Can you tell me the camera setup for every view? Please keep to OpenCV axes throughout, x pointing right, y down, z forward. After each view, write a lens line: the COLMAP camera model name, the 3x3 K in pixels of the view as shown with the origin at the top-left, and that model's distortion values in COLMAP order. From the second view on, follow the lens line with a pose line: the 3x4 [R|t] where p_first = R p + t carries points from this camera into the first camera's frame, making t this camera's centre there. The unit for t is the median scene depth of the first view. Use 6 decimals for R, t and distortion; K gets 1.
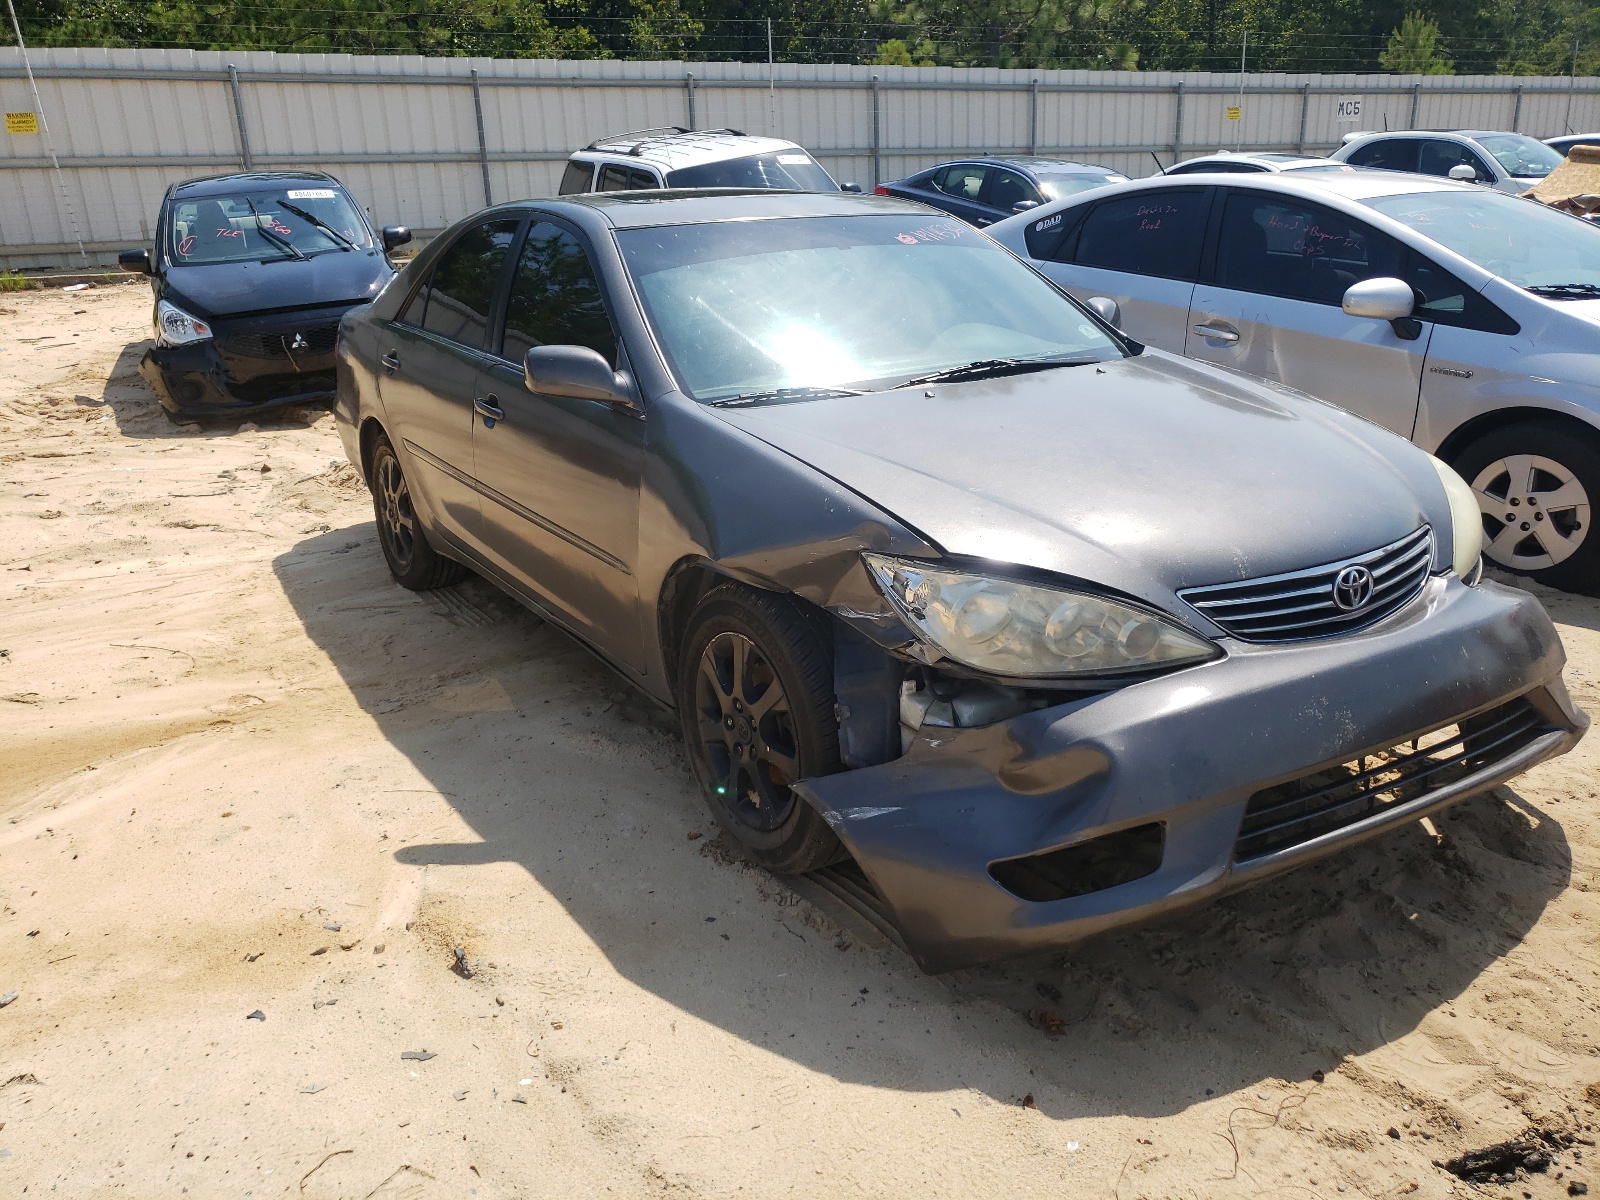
lens RADIAL K [[1243.2, 0, 800.0], [0, 1243.2, 600.0], [0, 0, 1]] dist [0.013484, -0.001316]
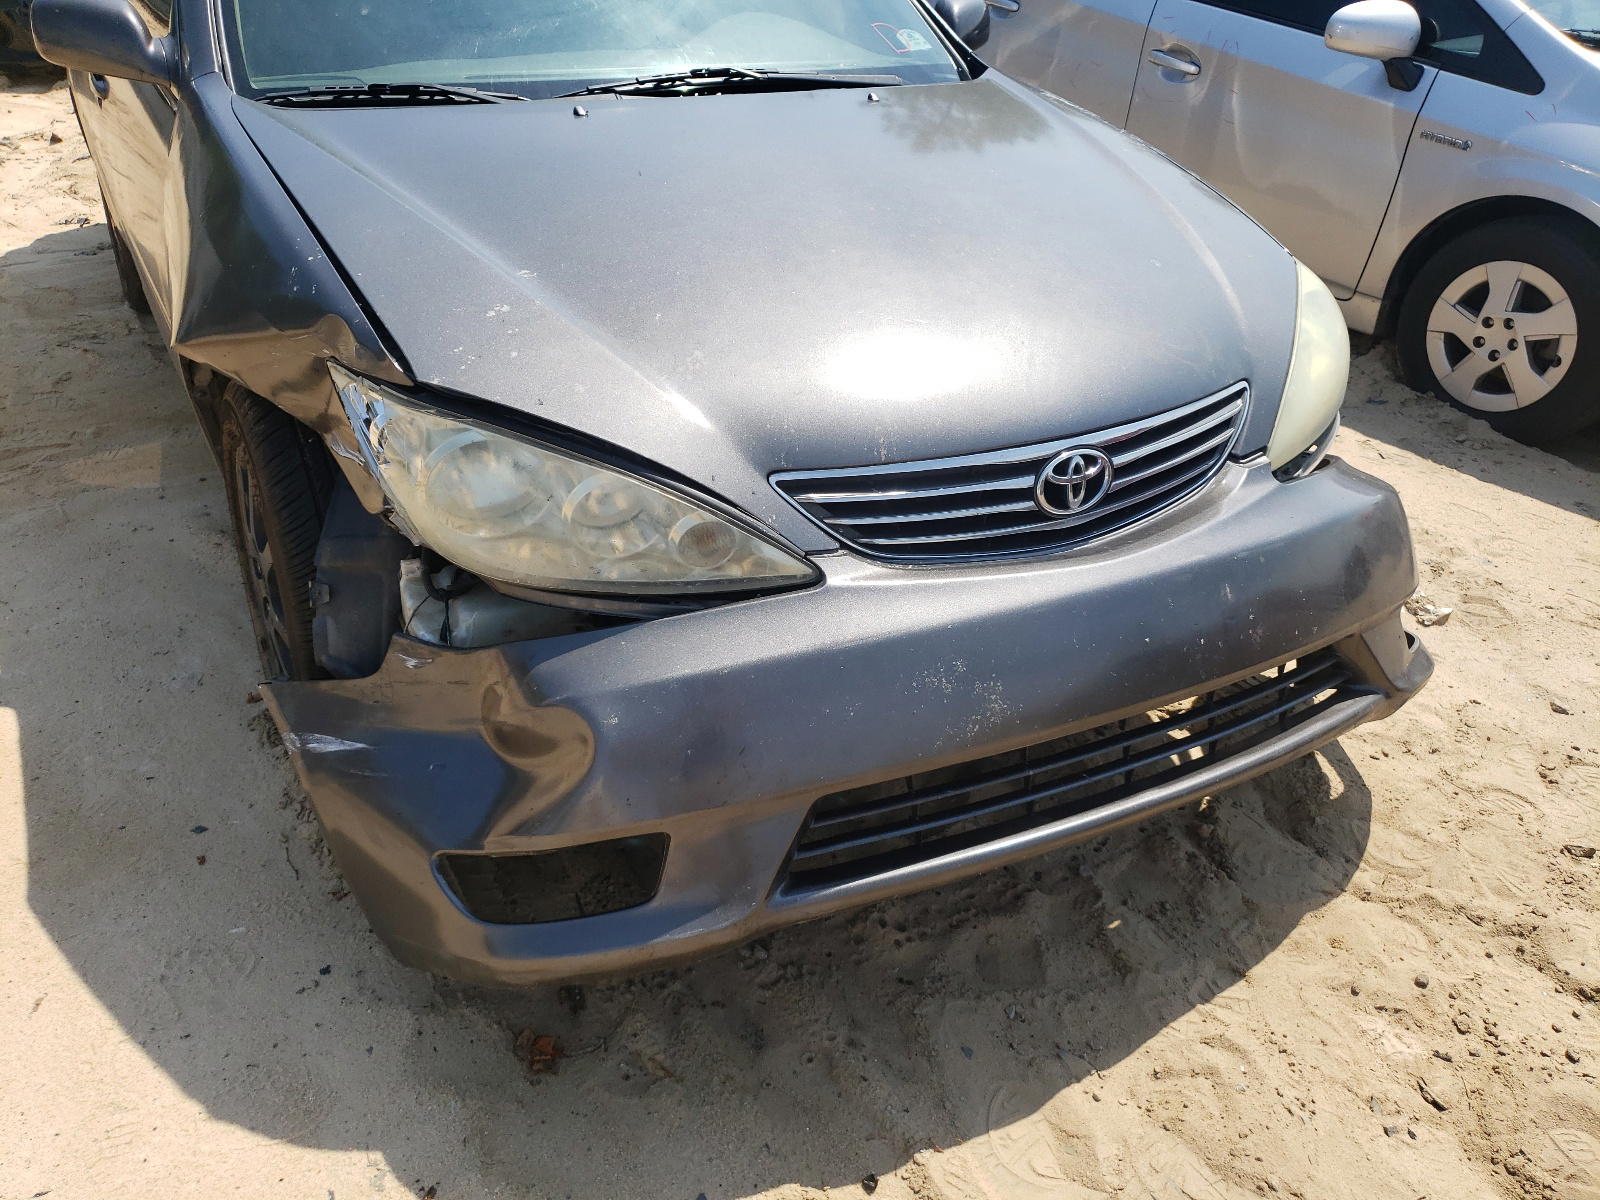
lens RADIAL K [[1231.4, 0, 800.2], [0, 1231.4, 633.1], [0, 0, 1]] dist [0.042600, -0.045470]
pose [[0.995974, 0.089363, -0.007018, 0.285293], [-0.085078, 0.967057, 0.239921, -0.070536], [0.028227, -0.238358, 0.970767, 0.313009]]
